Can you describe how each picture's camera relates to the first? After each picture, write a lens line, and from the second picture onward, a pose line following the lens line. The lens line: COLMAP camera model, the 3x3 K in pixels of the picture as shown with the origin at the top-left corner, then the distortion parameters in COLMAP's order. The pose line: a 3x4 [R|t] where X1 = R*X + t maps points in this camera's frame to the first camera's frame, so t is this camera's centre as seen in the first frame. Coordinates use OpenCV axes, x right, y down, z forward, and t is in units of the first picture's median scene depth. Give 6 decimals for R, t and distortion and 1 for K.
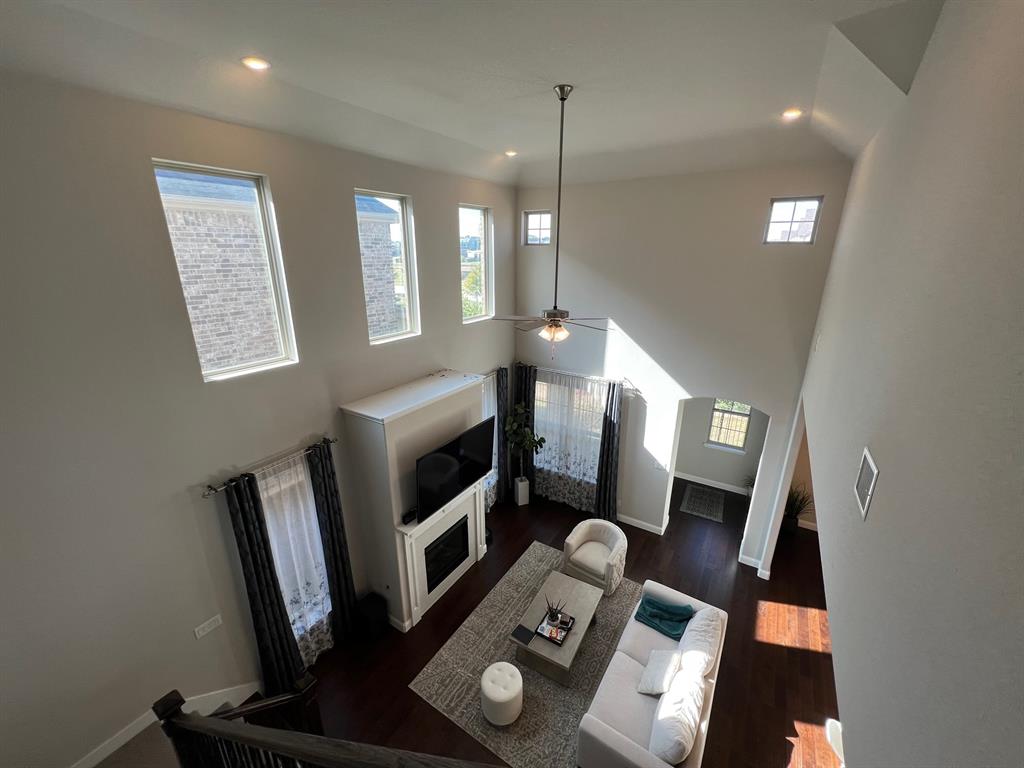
lens RADIAL K [[411.4, 0, 515.3], [0, 411.4, 384.6], [0, 0, 1]] dist [-0.004362, 0.001244]
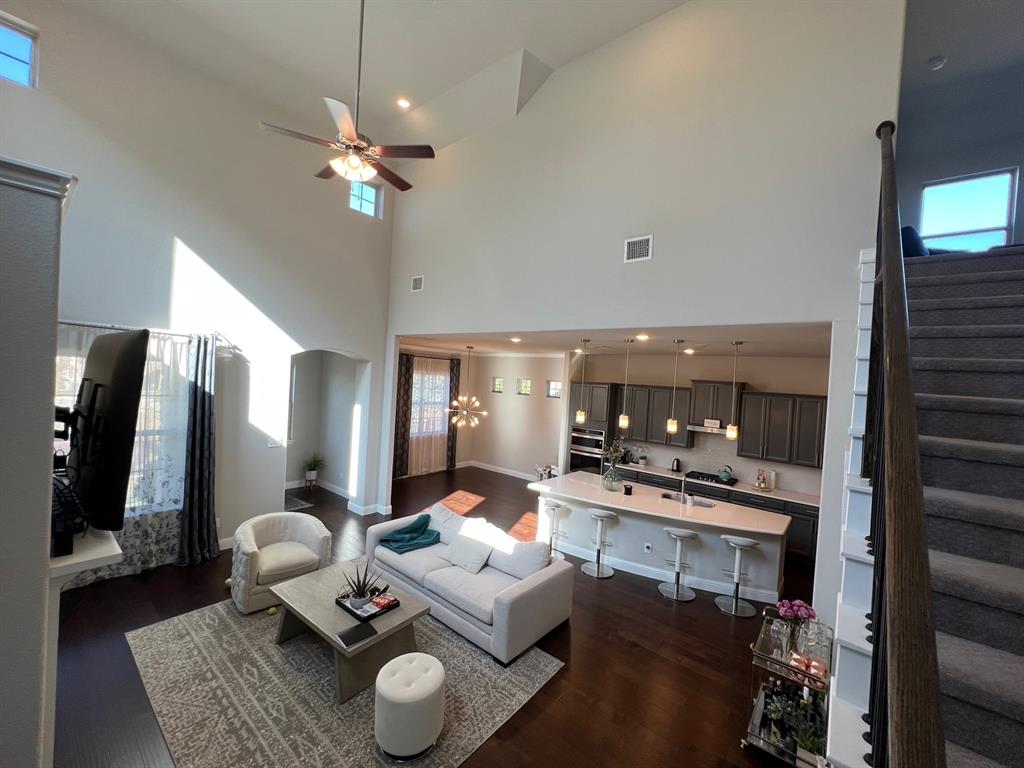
lens RADIAL K [[411.4, 0, 512.4], [0, 411.4, 383.6], [0, 0, 1]] dist [-0.004362, 0.001244]
pose [[0.126302, -0.011734, 0.991922, -0.528581], [0.251229, 0.967710, -0.020541, 0.295884], [-0.959652, 0.251794, 0.125172, 0.566020]]
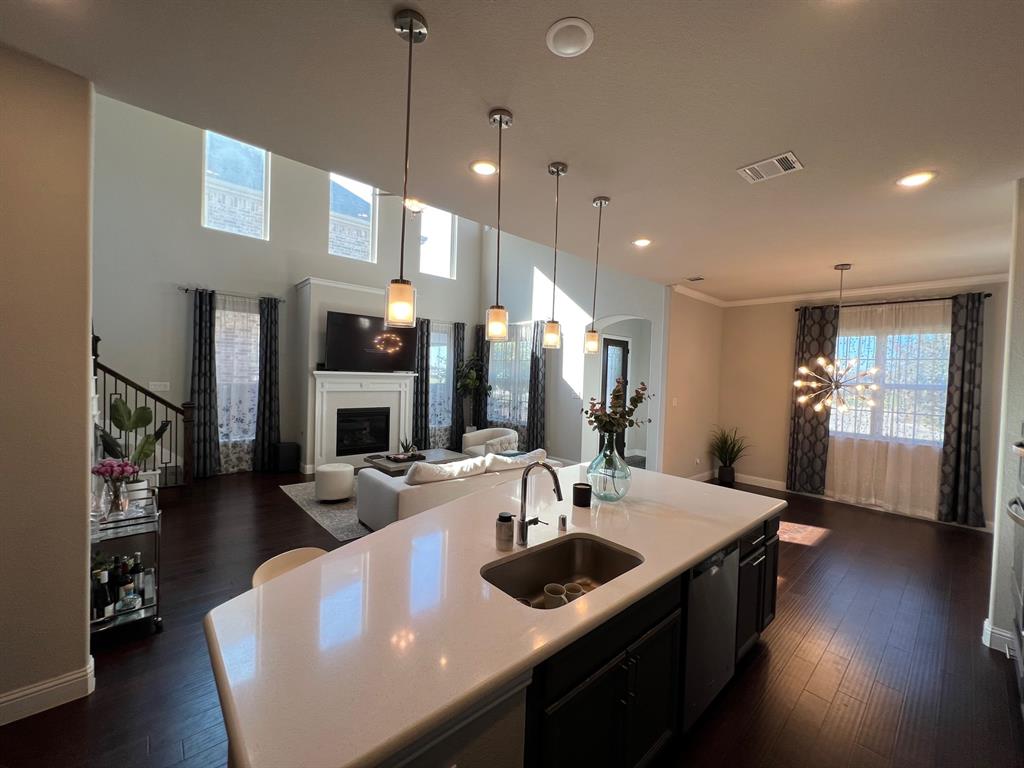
lens RADIAL K [[411.4, 0, 512.3], [0, 411.4, 384.3], [0, 0, 1]] dist [-0.004362, 0.001244]
pose [[0.962076, 0.034660, -0.270569, 0.647047], [-0.111799, 0.954860, -0.275215, 0.645755], [0.248817, 0.295027, 0.922523, -0.022720]]
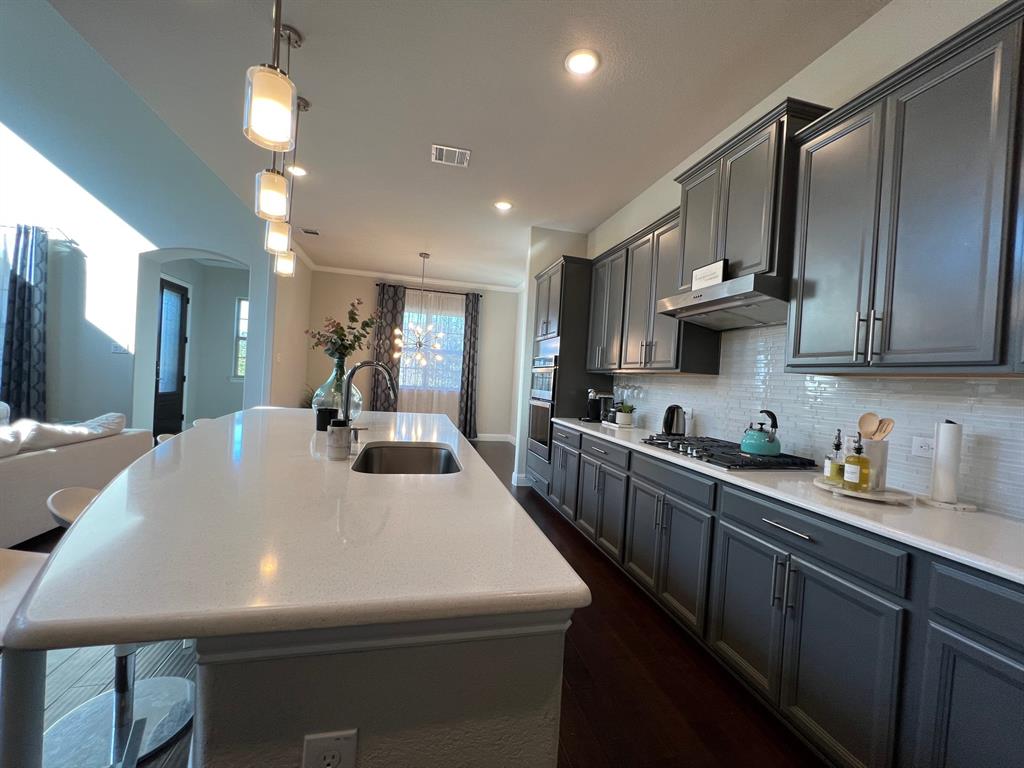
lens RADIAL K [[411.4, 0, 512.7], [0, 411.4, 385.2], [0, 0, 1]] dist [-0.004362, 0.001244]
pose [[0.690644, 0.024941, 0.722765, 0.416990], [0.169569, 0.965960, -0.195366, 0.712366], [-0.703035, 0.257487, 0.662905, 0.034578]]
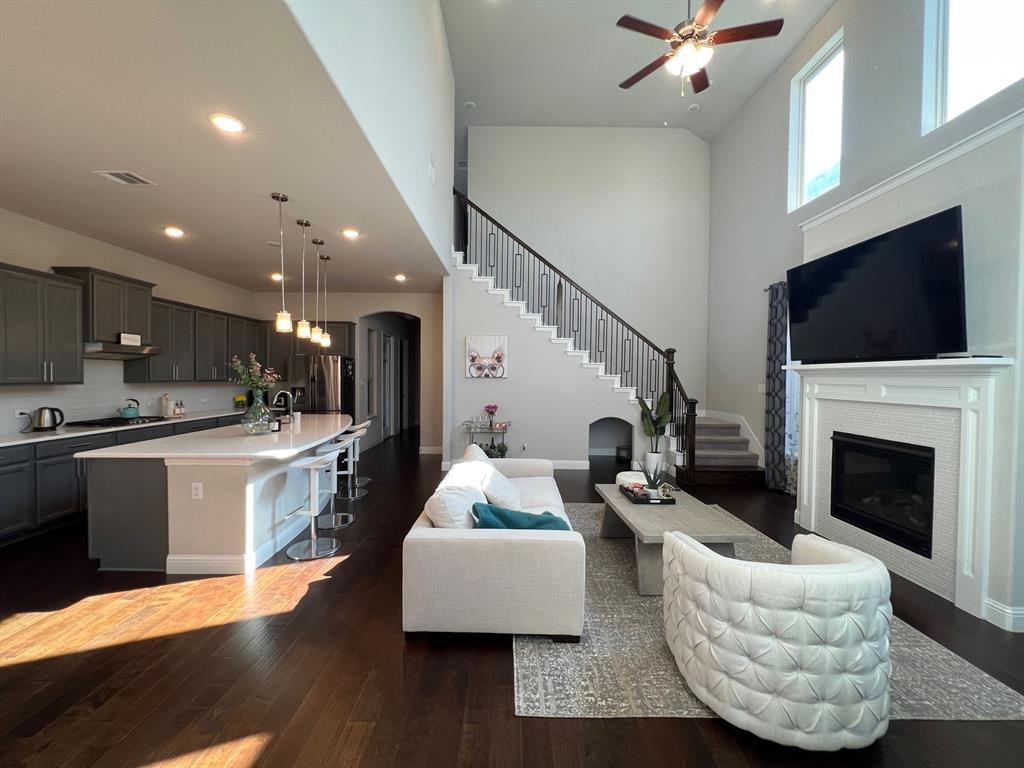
lens RADIAL K [[411.4, 0, 513.1], [0, 411.4, 383.4], [0, 0, 1]] dist [-0.004362, 0.001244]
pose [[-0.842995, -0.002200, -0.537917, 0.640619], [-0.178992, 0.944155, 0.276645, 0.244068], [0.507269, 0.329493, -0.796312, 1.327961]]
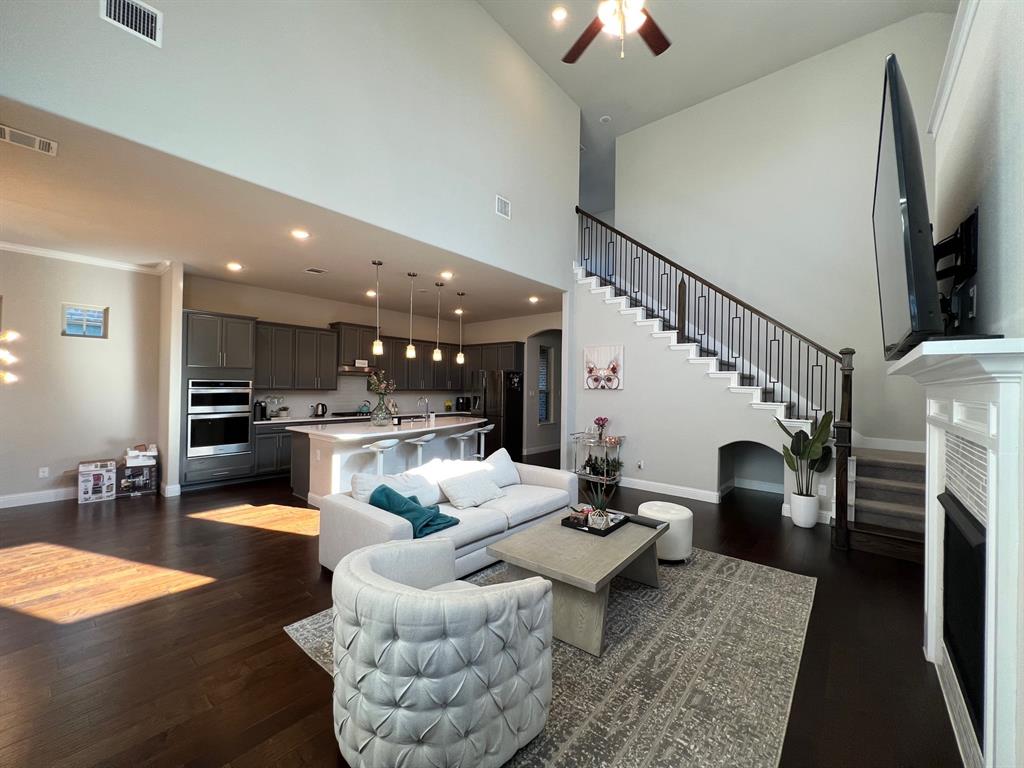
lens RADIAL K [[411.4, 0, 512.0], [0, 411.4, 384.7], [0, 0, 1]] dist [-0.004362, 0.001244]
pose [[-0.990078, -0.017898, 0.139377, 0.132353], [0.025371, 0.952789, 0.302572, 0.198523], [-0.138213, 0.303106, -0.942881, 1.471256]]
